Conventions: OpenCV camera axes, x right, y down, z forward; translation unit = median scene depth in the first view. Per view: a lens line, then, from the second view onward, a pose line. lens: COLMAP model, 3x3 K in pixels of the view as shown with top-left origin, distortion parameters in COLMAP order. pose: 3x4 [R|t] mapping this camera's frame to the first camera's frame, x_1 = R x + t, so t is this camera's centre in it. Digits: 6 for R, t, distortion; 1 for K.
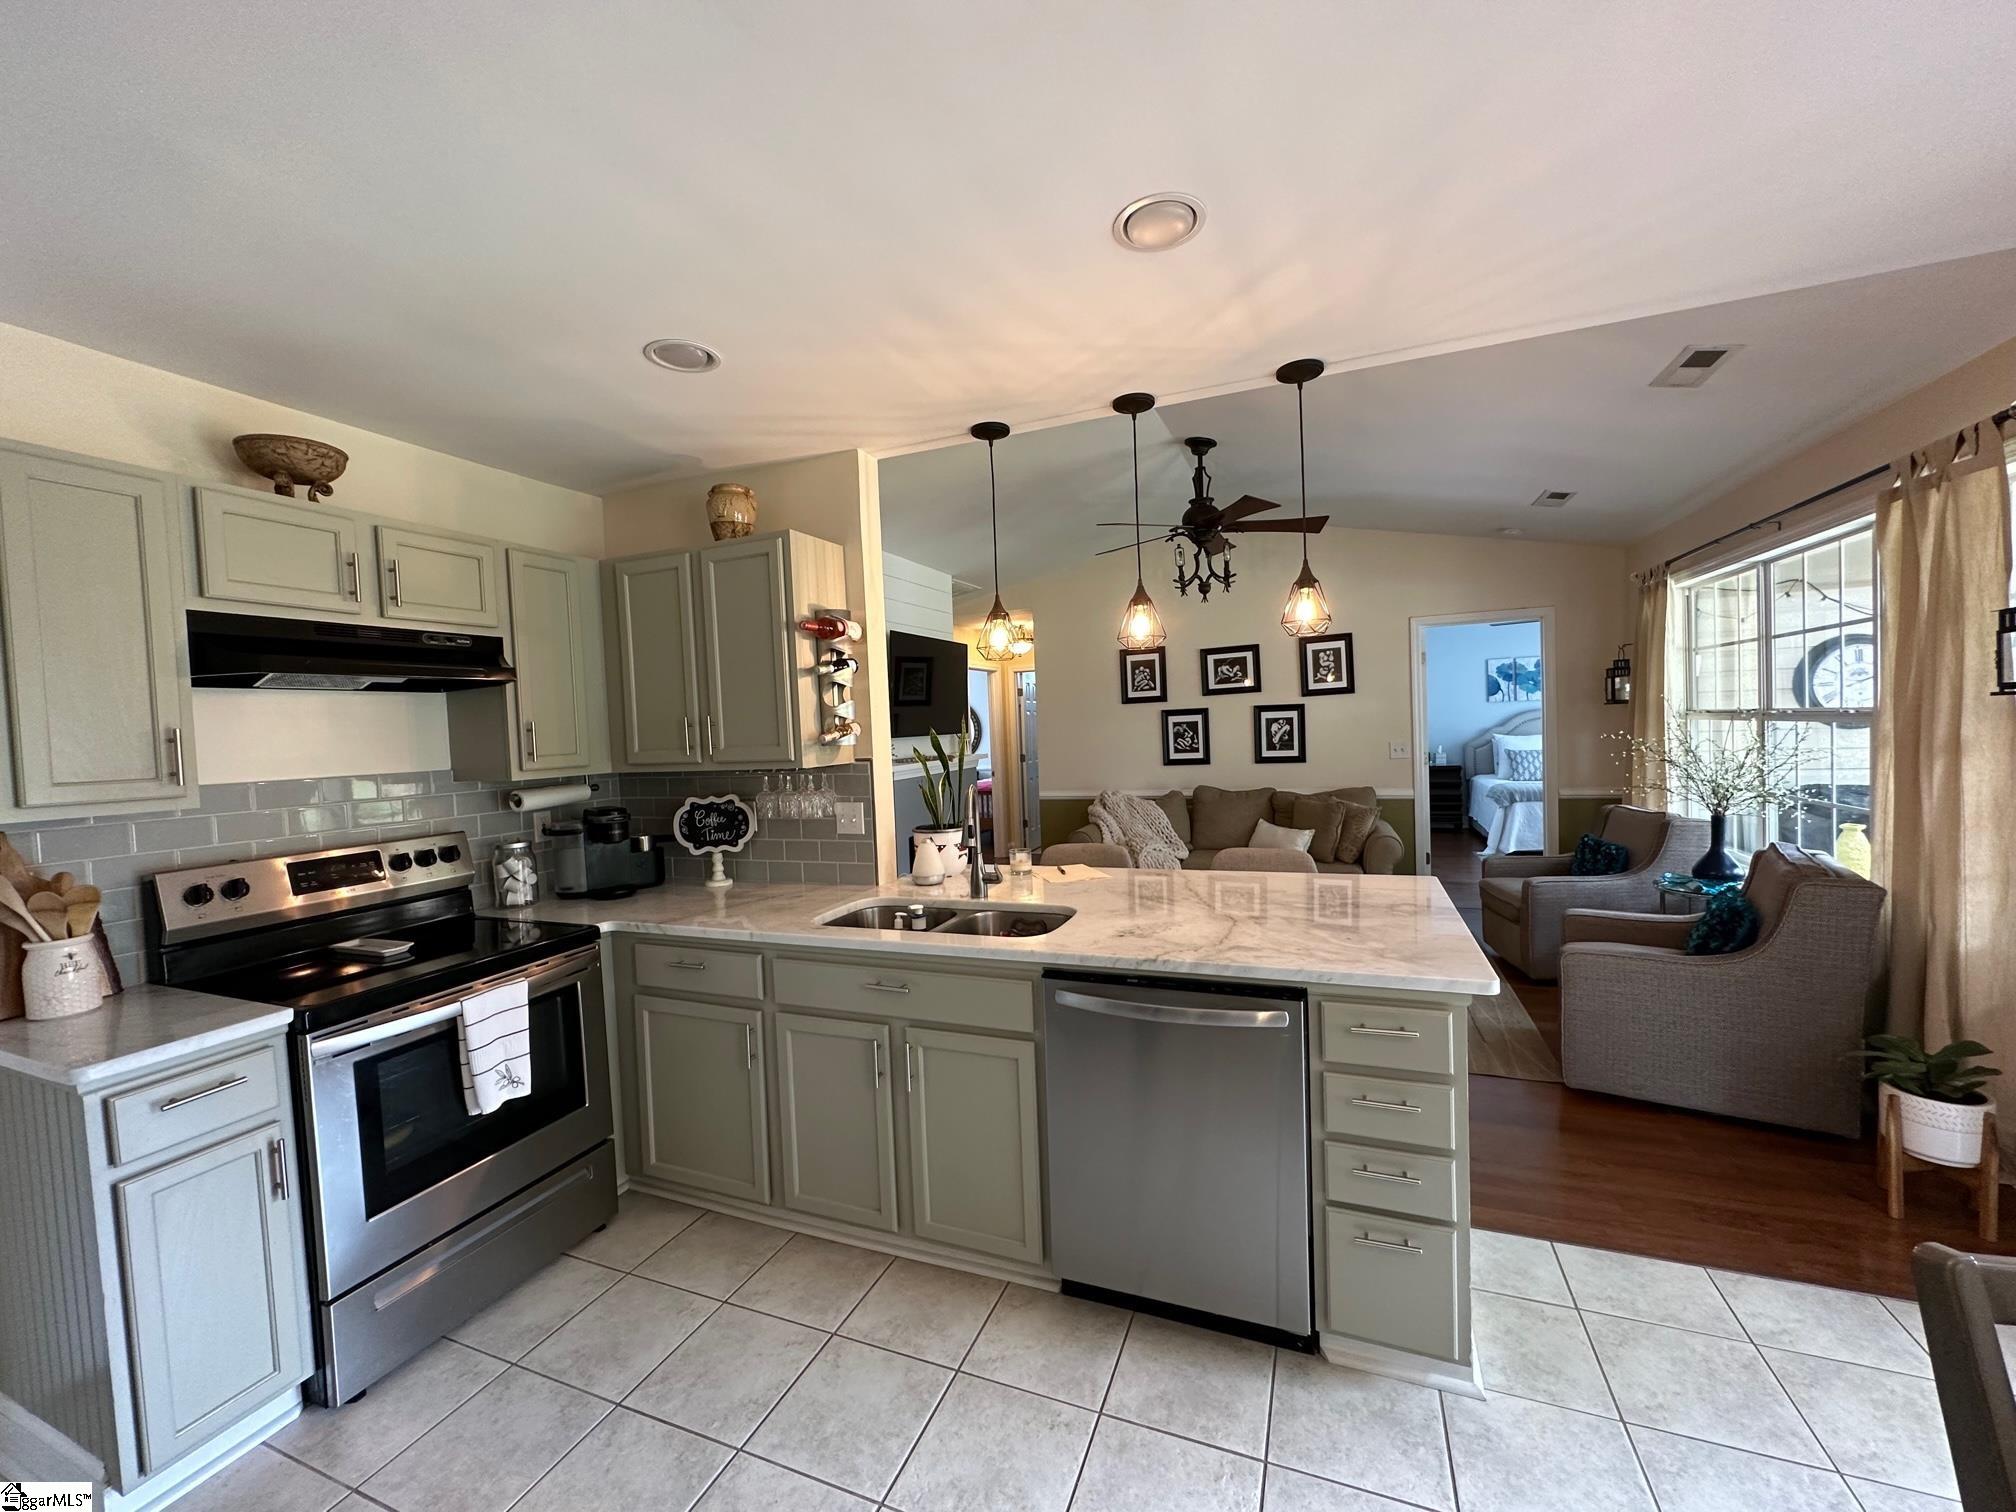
lens RADIAL K [[809.6, 0, 1012.9], [0, 809.6, 752.3], [0, 0, 1]] dist [-0.000848, 0.000179]
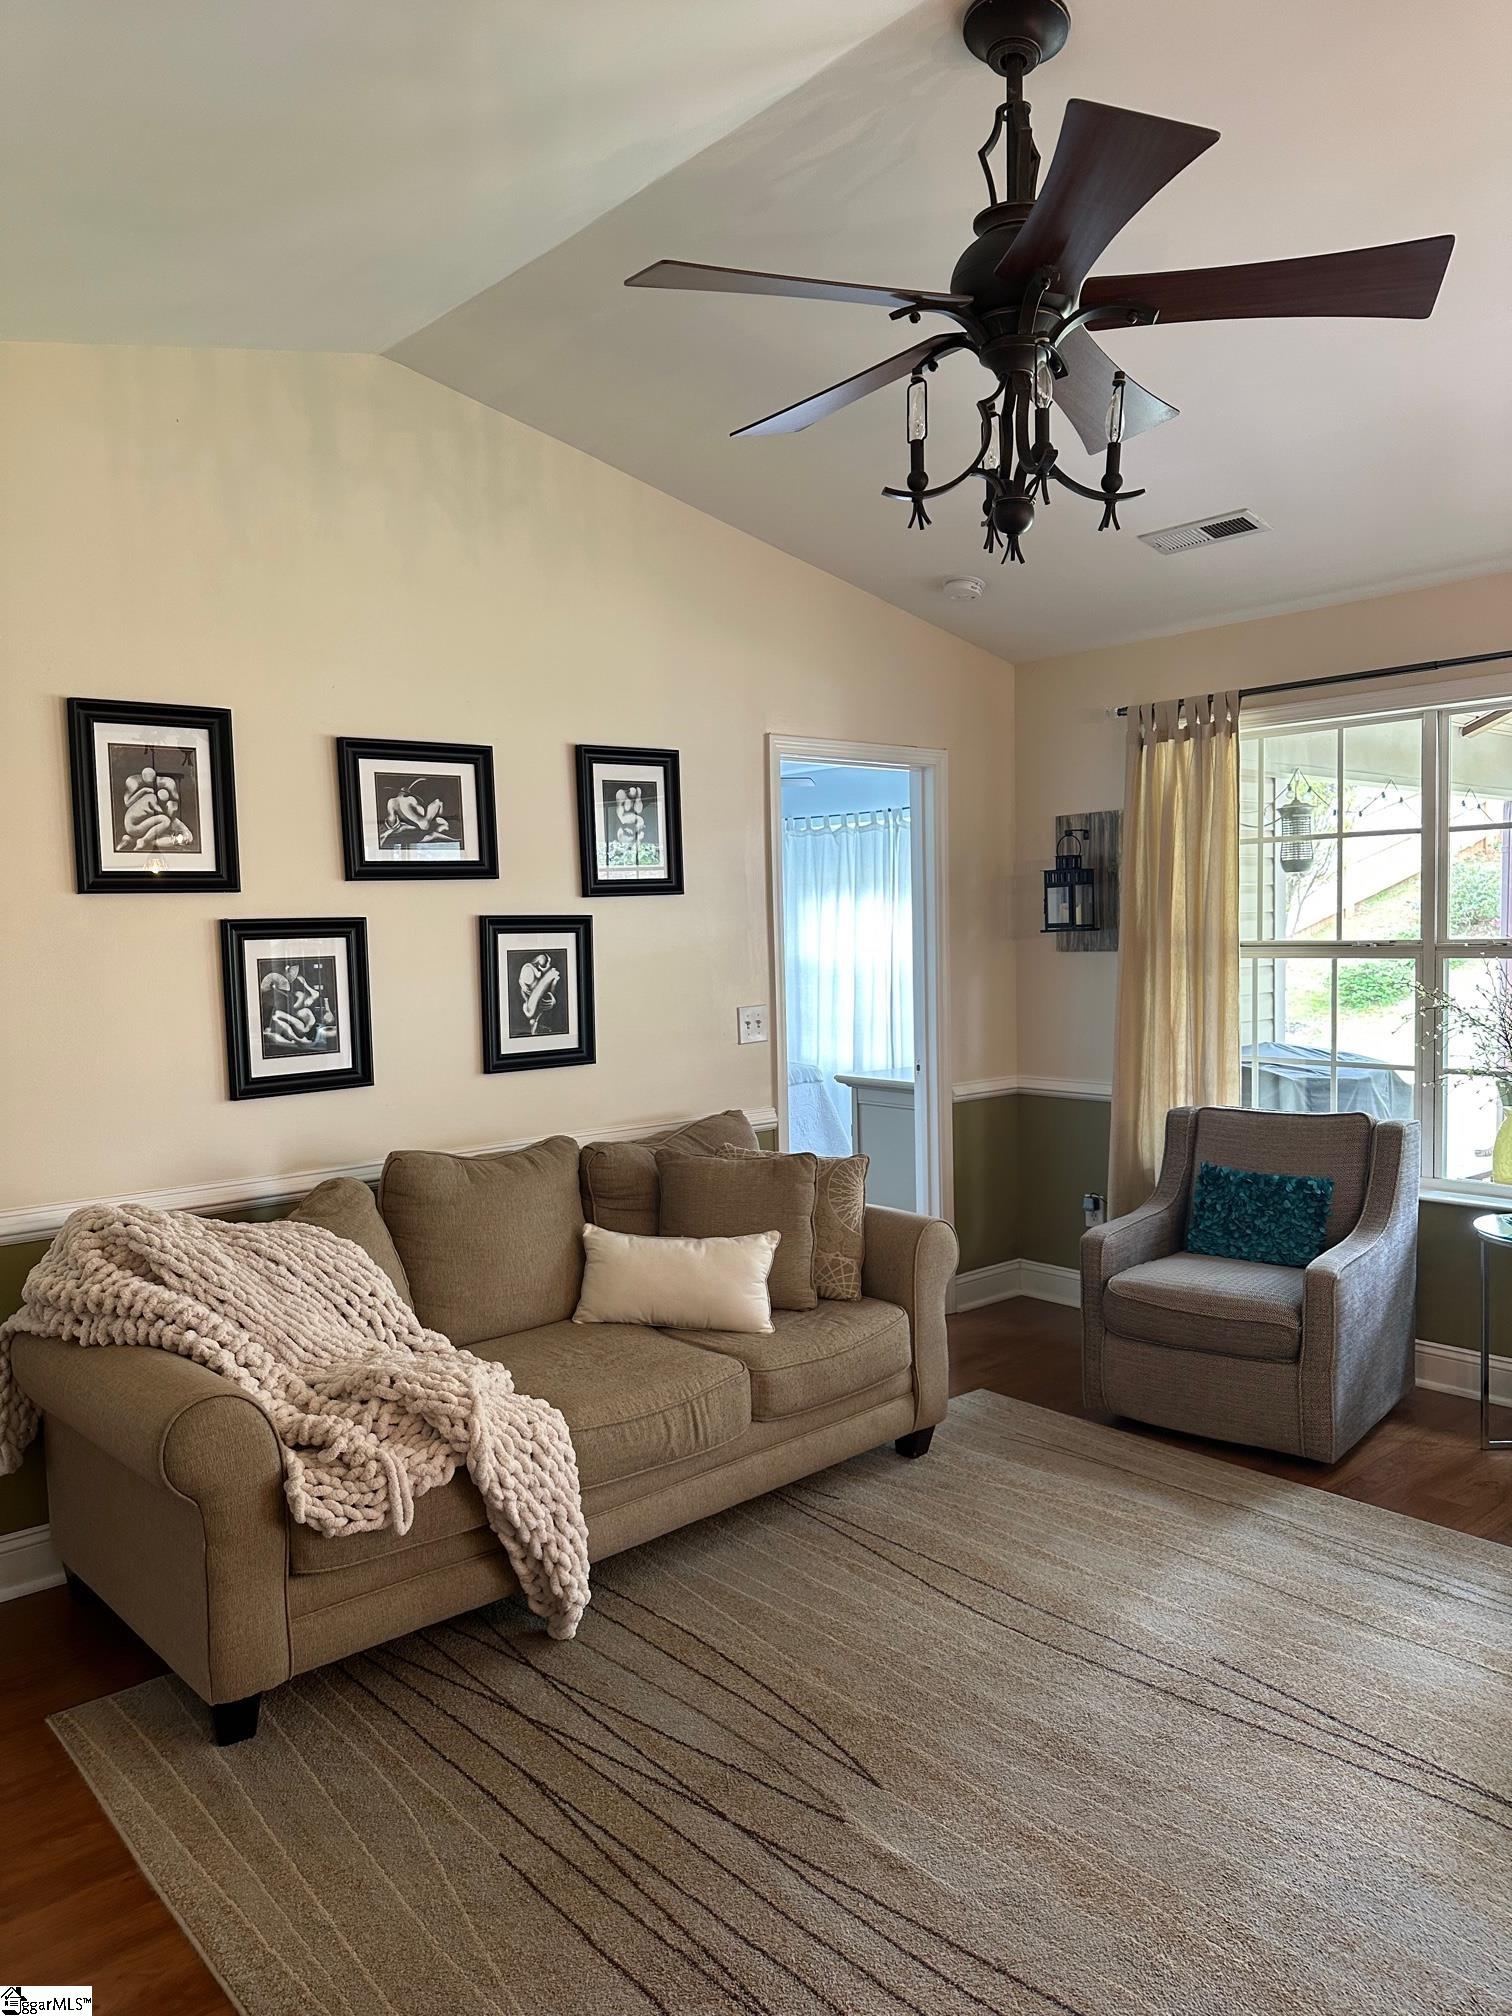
lens RADIAL K [[1419.5, 0, 753.6], [0, 1419.5, 1021.5], [0, 0, 1]] dist [0.076392, -0.090658]
pose [[0.465747, -0.030861, 0.884380, -0.205886], [0.033583, 0.999288, 0.017184, -0.016474], [-0.884280, 0.021697, 0.466452, 0.581878]]
